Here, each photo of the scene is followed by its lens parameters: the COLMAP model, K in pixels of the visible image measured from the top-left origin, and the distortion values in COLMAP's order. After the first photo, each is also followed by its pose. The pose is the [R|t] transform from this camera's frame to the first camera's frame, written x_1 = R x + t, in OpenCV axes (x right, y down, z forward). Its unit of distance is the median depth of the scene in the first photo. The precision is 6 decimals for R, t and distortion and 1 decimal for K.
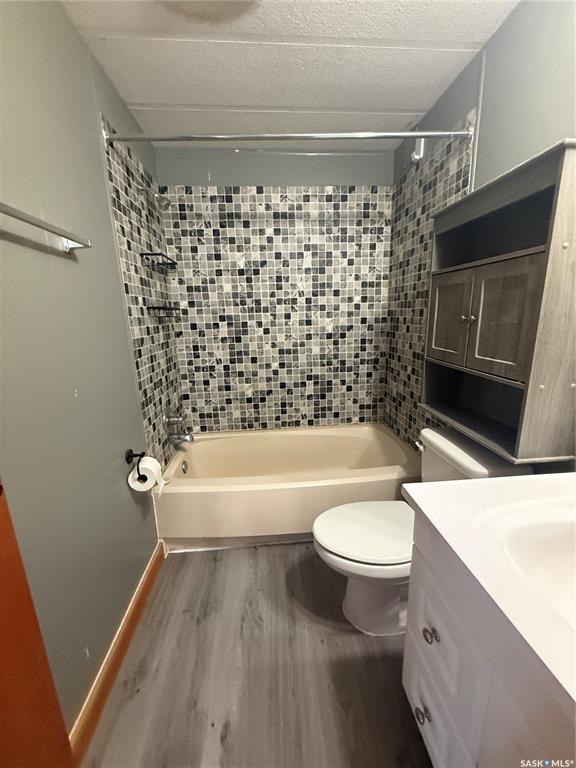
lens RADIAL K [[305.8, 0, 286.6], [0, 305.8, 382.4], [0, 0, 1]] dist [0.001769, -0.001674]
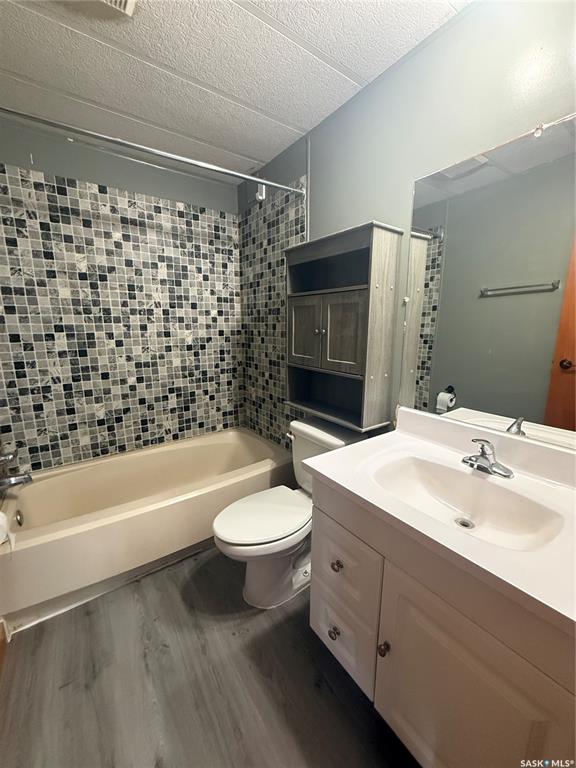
lens RADIAL K [[305.8, 0, 288.7], [0, 305.8, 383.2], [0, 0, 1]] dist [0.001769, -0.001674]
pose [[0.853766, -0.073932, 0.515382, -0.125956], [0.093806, 0.995511, -0.012588, 0.009799], [-0.512137, 0.059093, 0.856868, -0.033084]]
